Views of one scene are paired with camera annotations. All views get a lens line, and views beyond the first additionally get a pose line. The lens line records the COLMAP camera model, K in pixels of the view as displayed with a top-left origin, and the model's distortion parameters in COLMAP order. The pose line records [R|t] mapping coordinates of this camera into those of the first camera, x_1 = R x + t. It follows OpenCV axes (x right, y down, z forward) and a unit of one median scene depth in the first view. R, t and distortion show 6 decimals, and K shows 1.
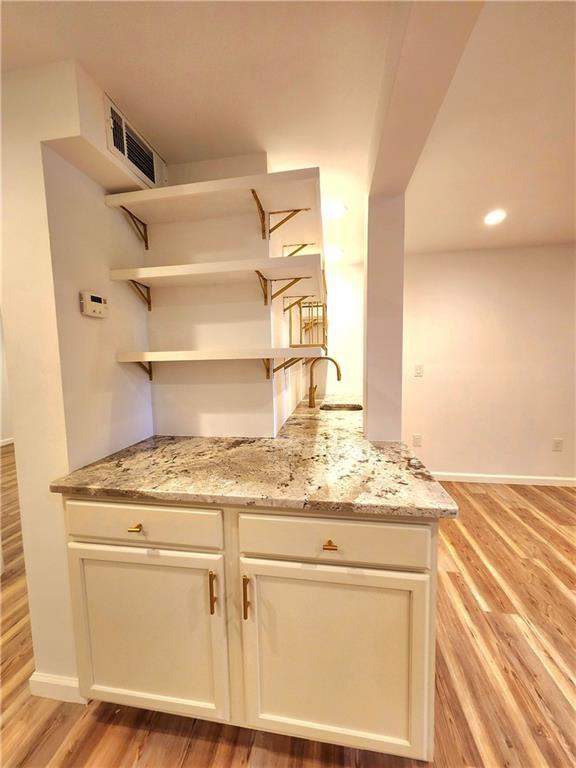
lens RADIAL K [[301.0, 0, 282.5], [0, 301.0, 385.5], [0, 0, 1]] dist [0.001207, 0.000276]
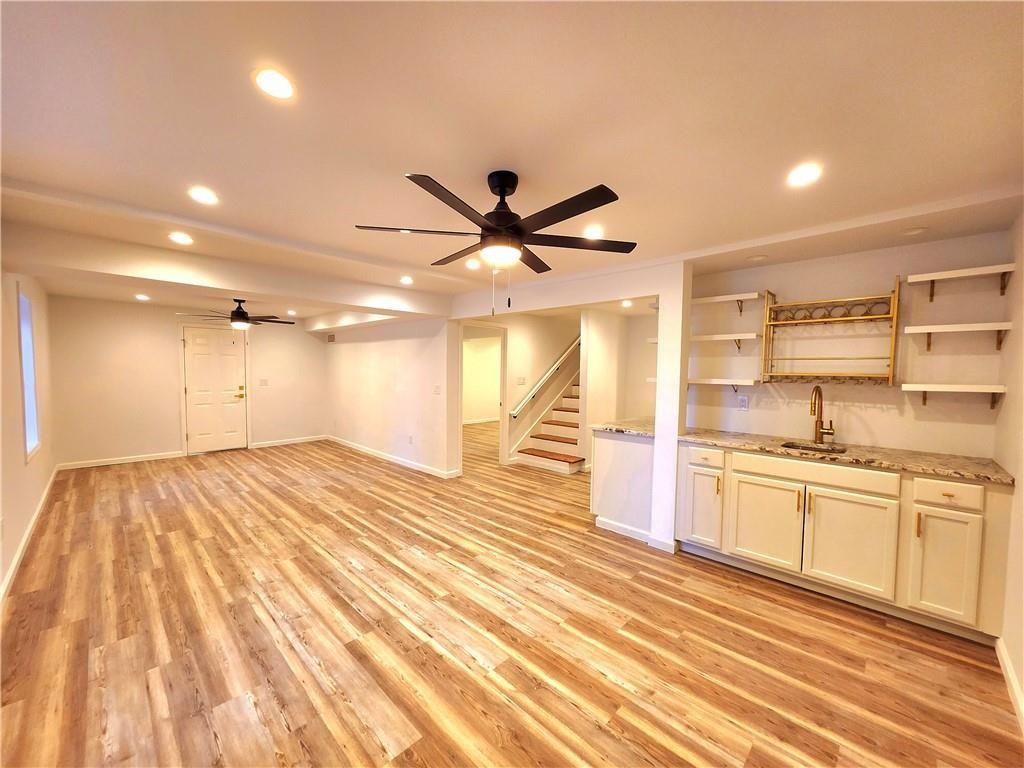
lens RADIAL K [[401.3, 0, 516.2], [0, 401.3, 390.2], [0, 0, 1]] dist [0.001207, 0.000276]
pose [[-0.564531, 0.055992, -0.823510, 2.416211], [-0.073817, 0.990274, 0.117933, -0.242613], [0.822104, 0.127366, -0.554908, 1.421685]]
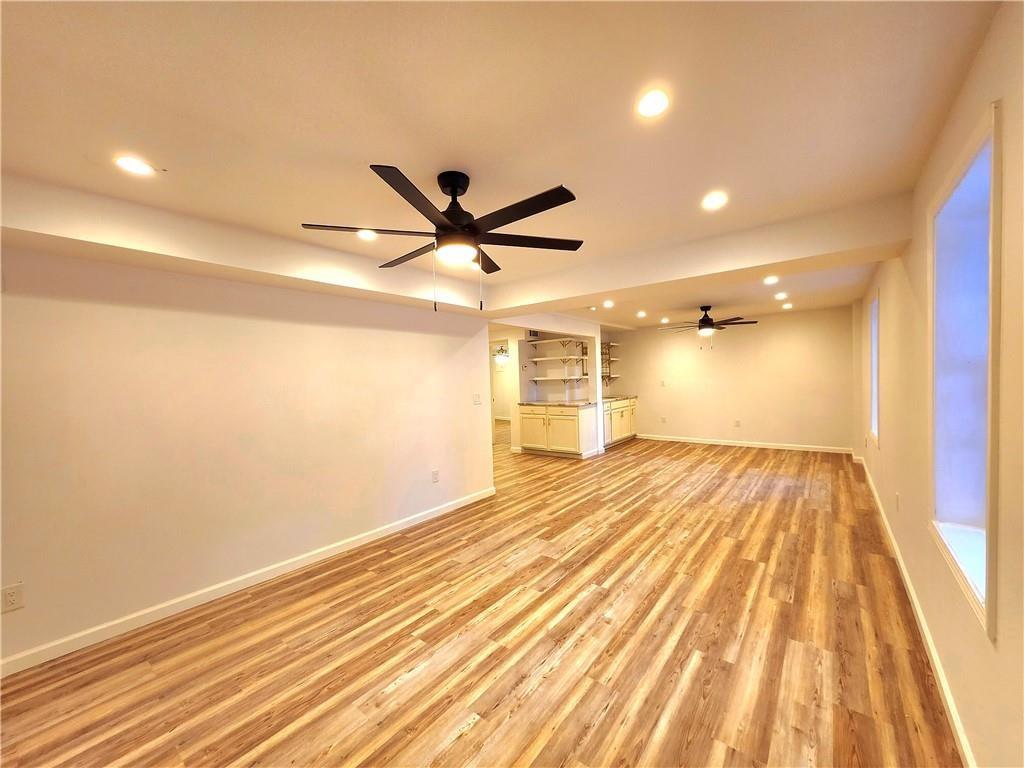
lens RADIAL K [[400.3, 0, 514.3], [0, 400.3, 391.1], [0, 0, 1]] dist [0.002700, -0.000756]
pose [[0.878099, 0.008179, -0.478410, 1.646587], [-0.028298, 0.998991, -0.034861, 0.231894], [0.477642, 0.044149, 0.877445, -3.373866]]
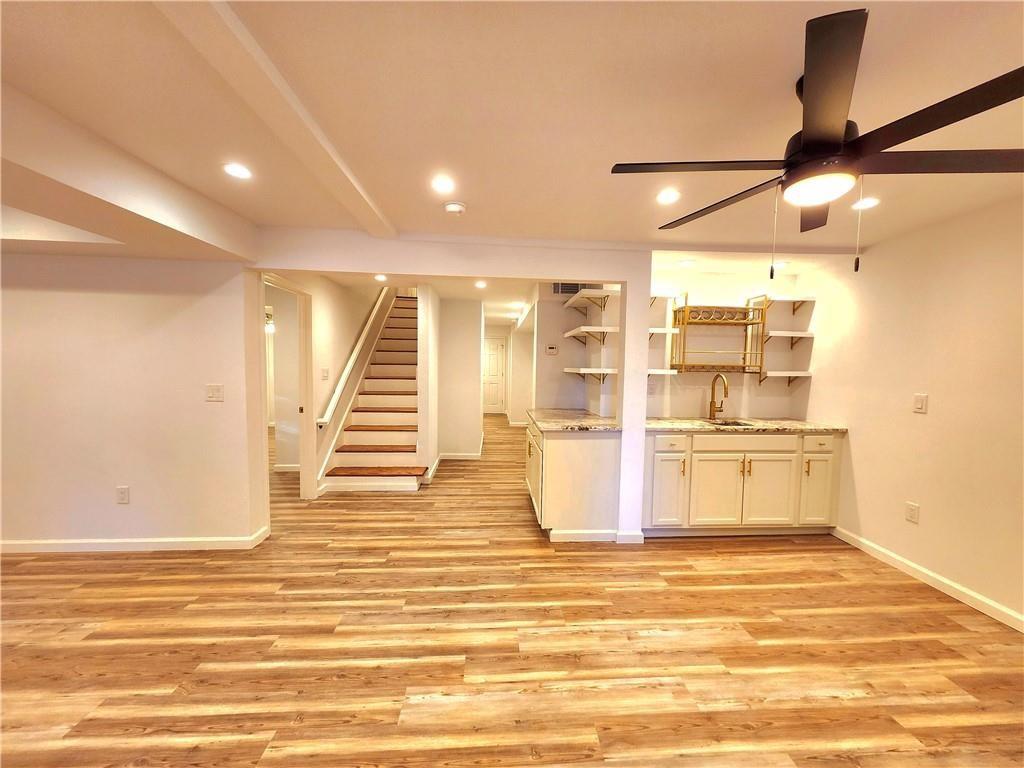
lens RADIAL K [[401.3, 0, 516.2], [0, 401.3, 390.2], [0, 0, 1]] dist [0.001207, 0.000276]
pose [[0.227441, 0.087562, -0.969847, 2.117661], [-0.106745, 0.992189, 0.064547, -0.084725], [0.967924, 0.088846, 0.235011, -0.079003]]
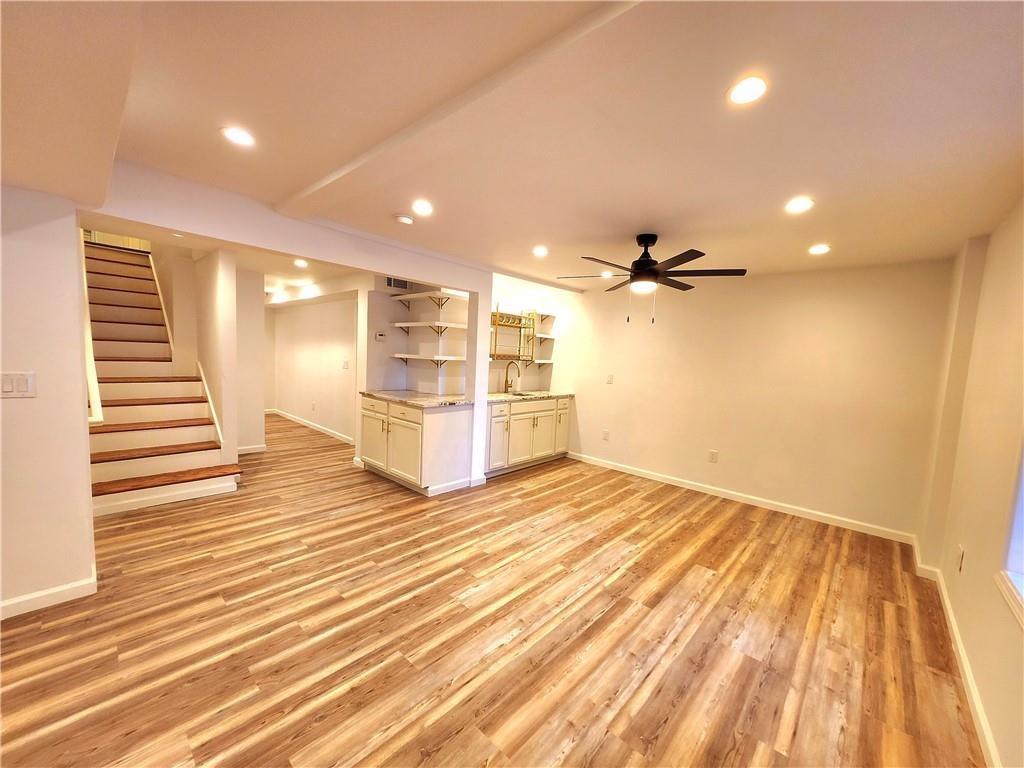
lens RADIAL K [[400.3, 0, 514.3], [0, 400.3, 391.1], [0, 0, 1]] dist [0.002700, -0.000756]
pose [[0.838562, 0.110081, -0.533569, 1.971654], [-0.113540, 0.993181, 0.026464, 0.003385], [0.532844, 0.038389, 0.845343, -1.195139]]
